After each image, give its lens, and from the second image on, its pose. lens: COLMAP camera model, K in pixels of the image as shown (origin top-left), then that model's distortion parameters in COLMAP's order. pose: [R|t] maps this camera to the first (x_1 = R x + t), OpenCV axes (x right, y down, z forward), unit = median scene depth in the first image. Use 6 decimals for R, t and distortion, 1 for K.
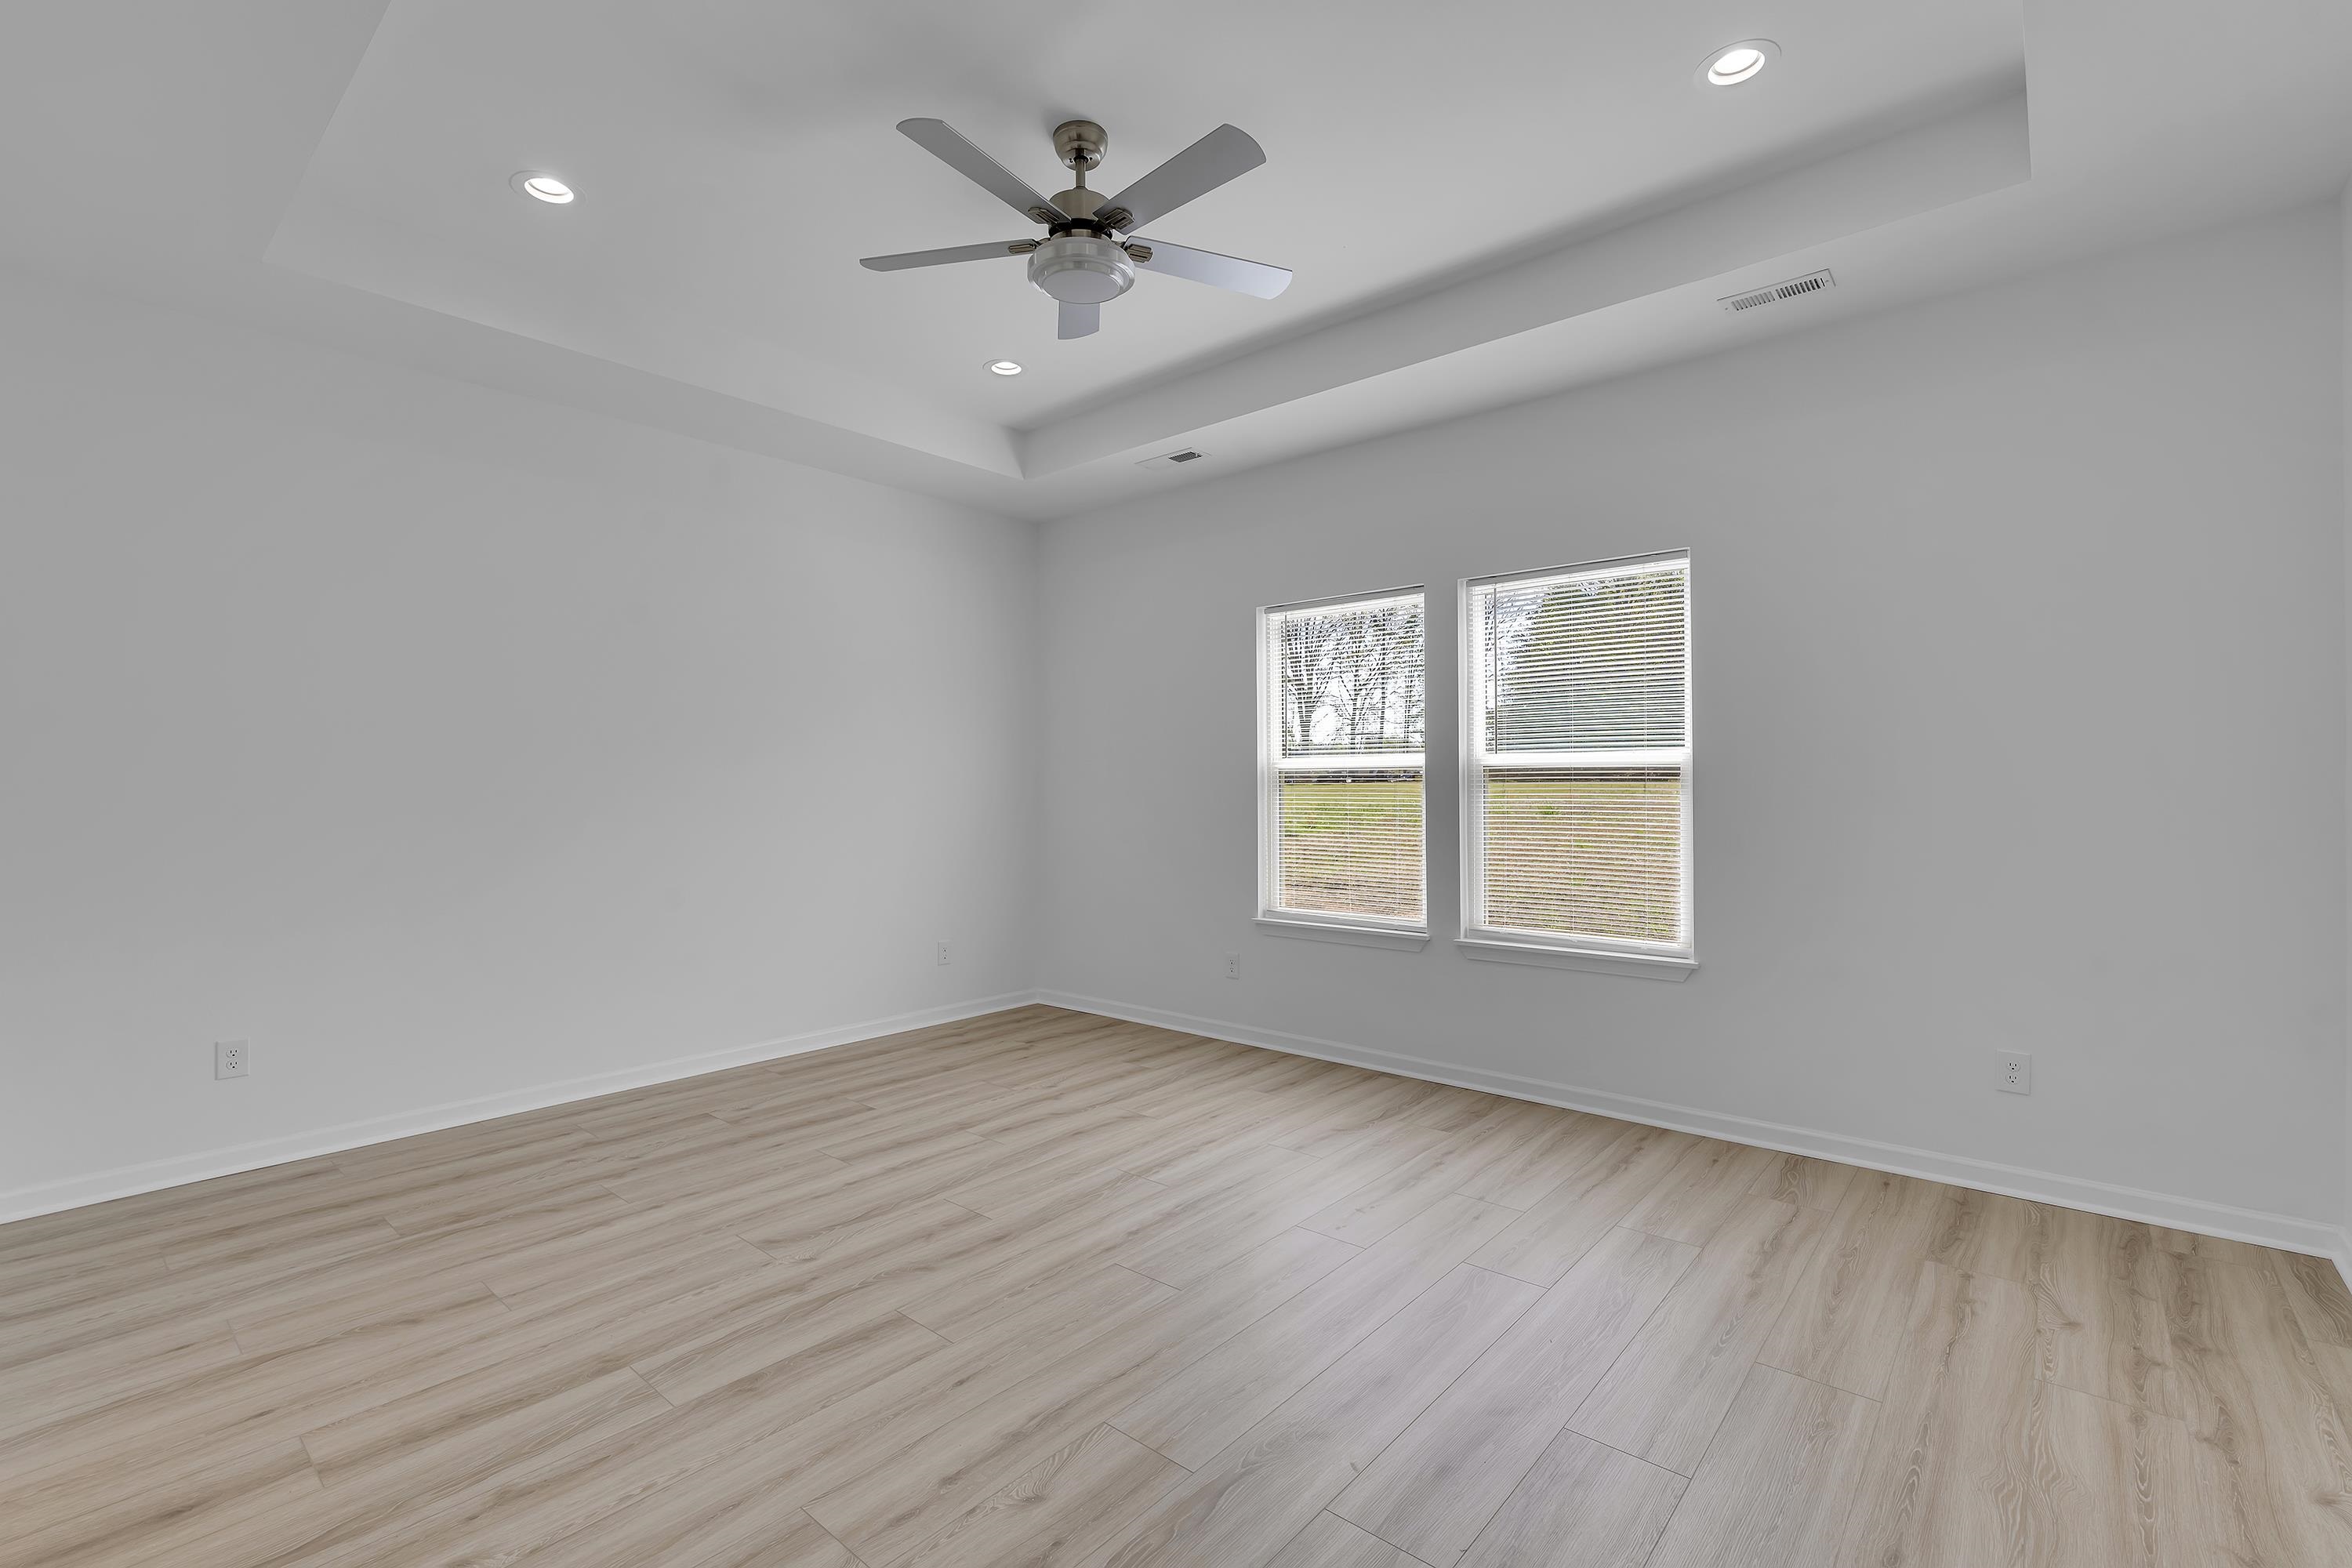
lens RADIAL K [[1036.7, 0, 1162.0], [0, 1036.7, 781.4], [0, 0, 1]] dist [-0.015175, 0.001068]
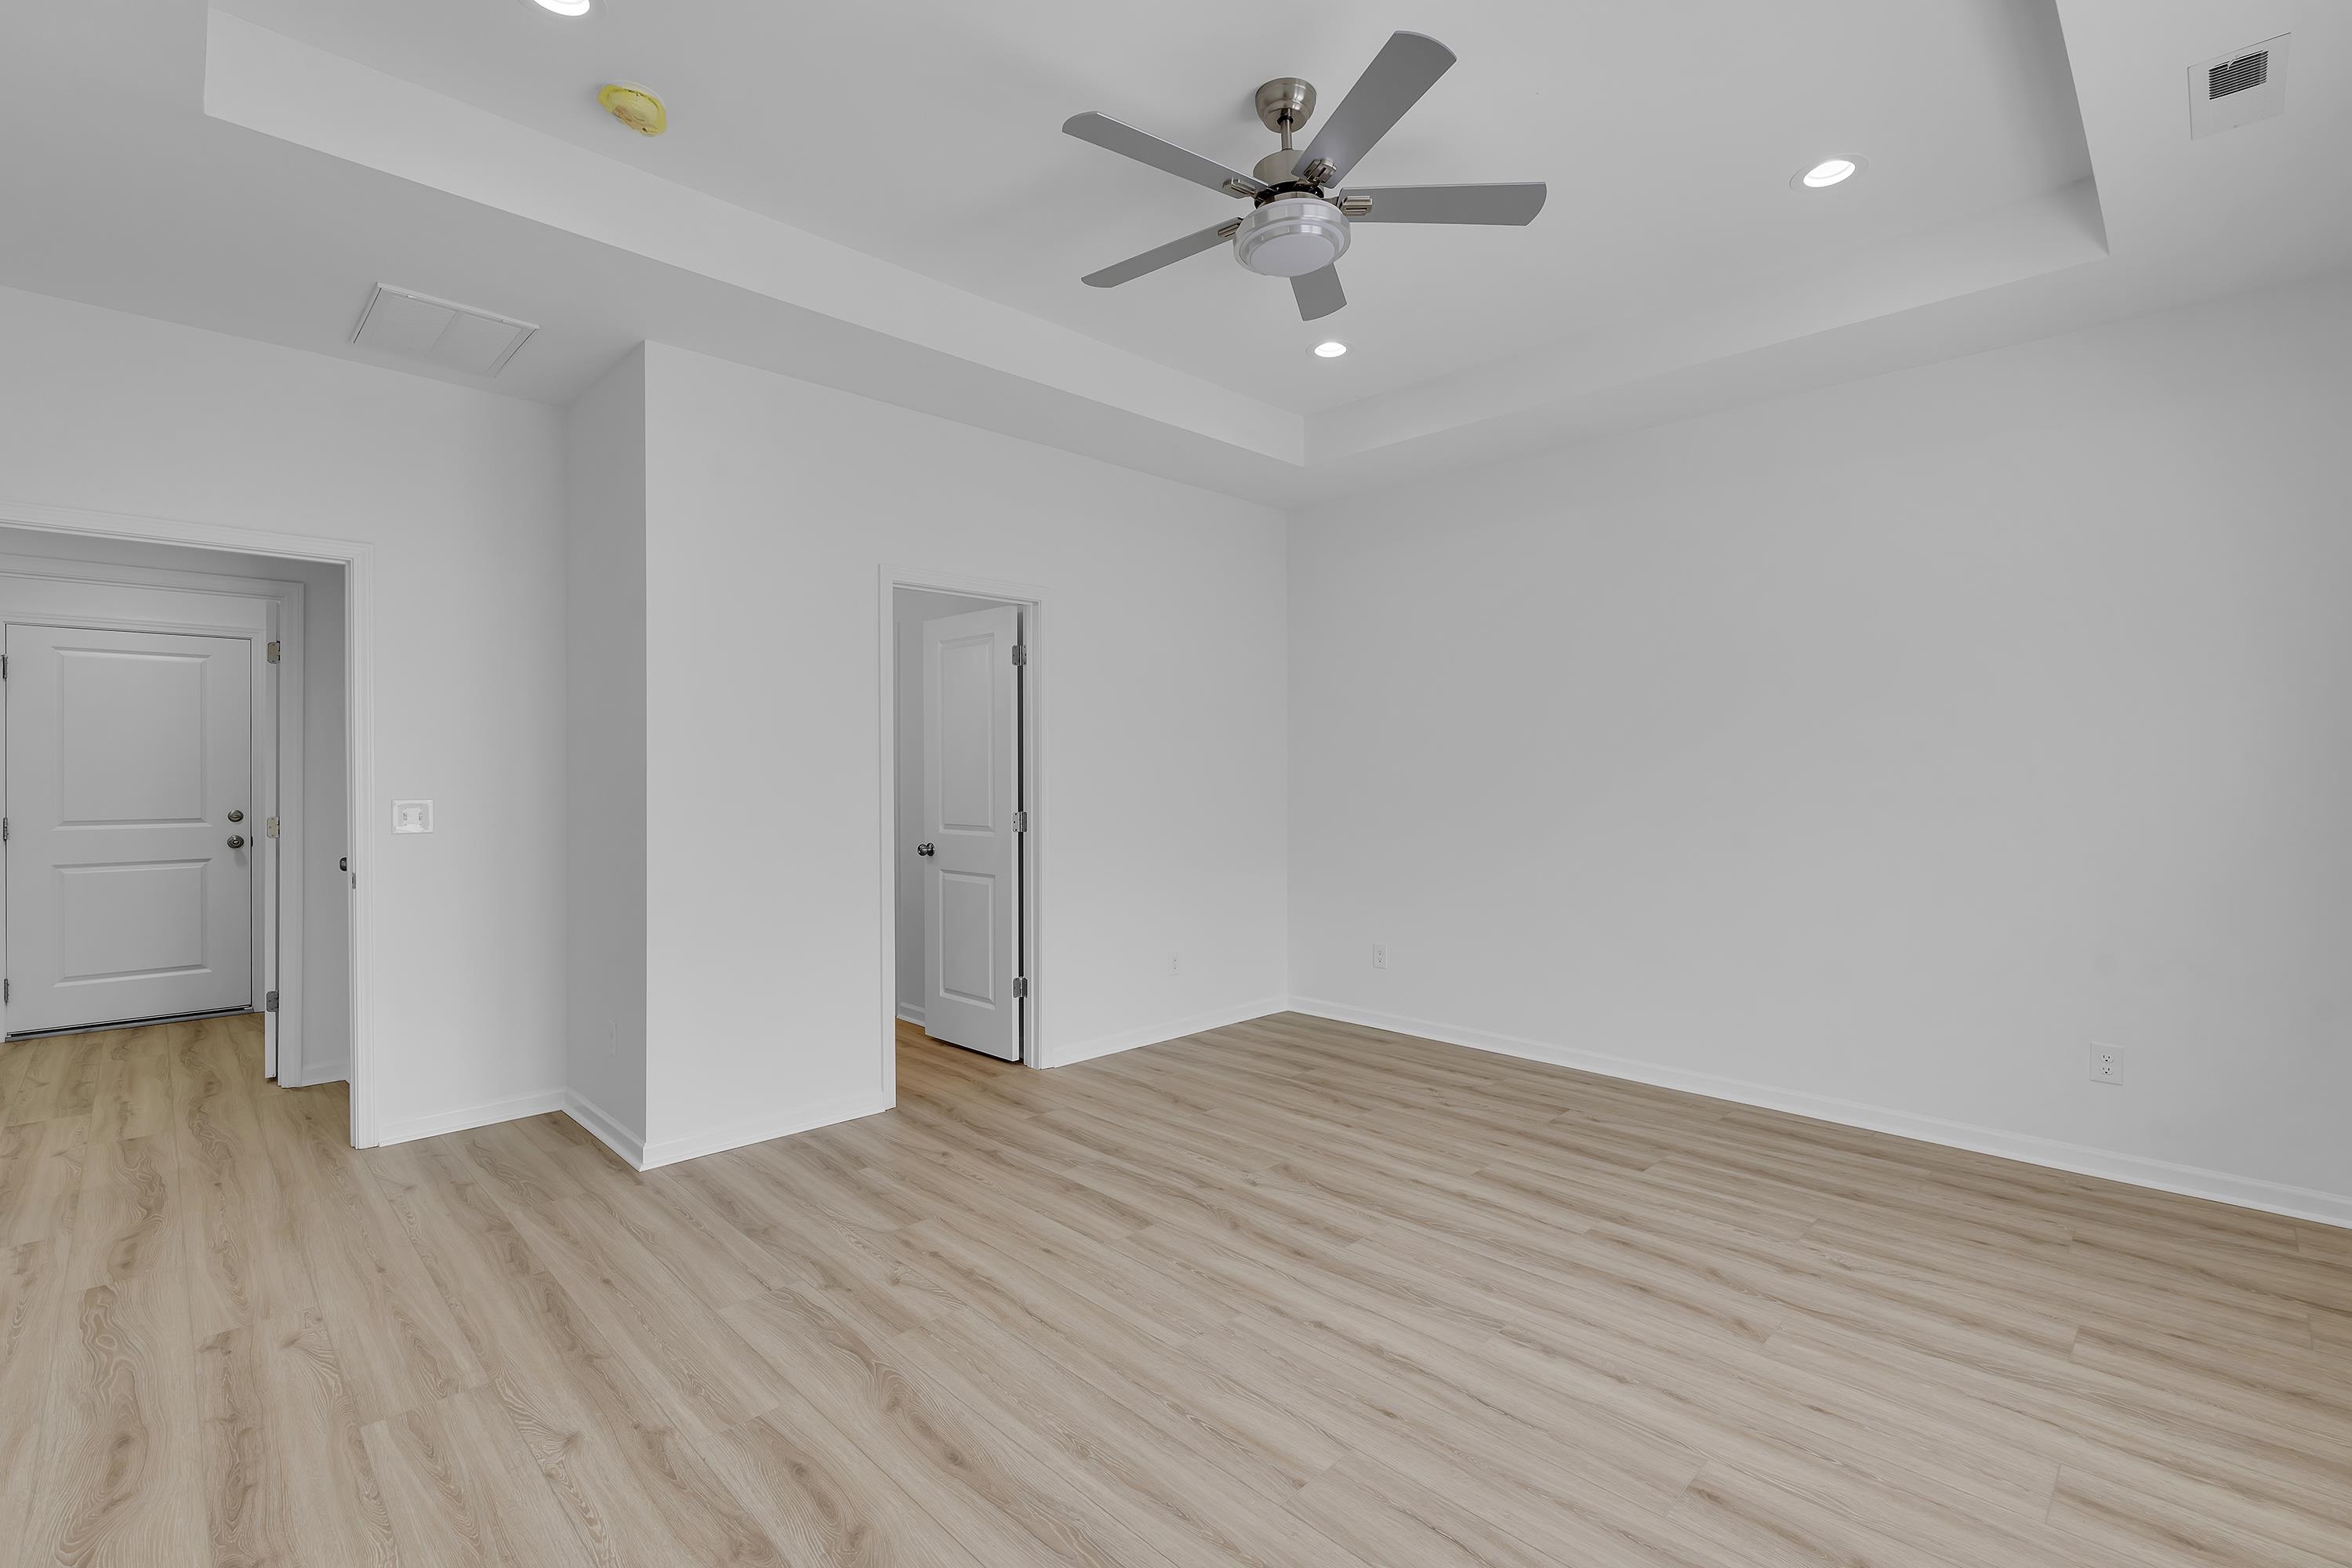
lens RADIAL K [[1036.7, 0, 1162.0], [0, 1036.7, 781.4], [0, 0, 1]] dist [-0.015175, 0.001068]
pose [[-0.067115, 0.016728, -0.997605, 0.699350], [0.002927, 0.999858, 0.016569, -0.021881], [0.997741, -0.001808, -0.067154, 0.789234]]
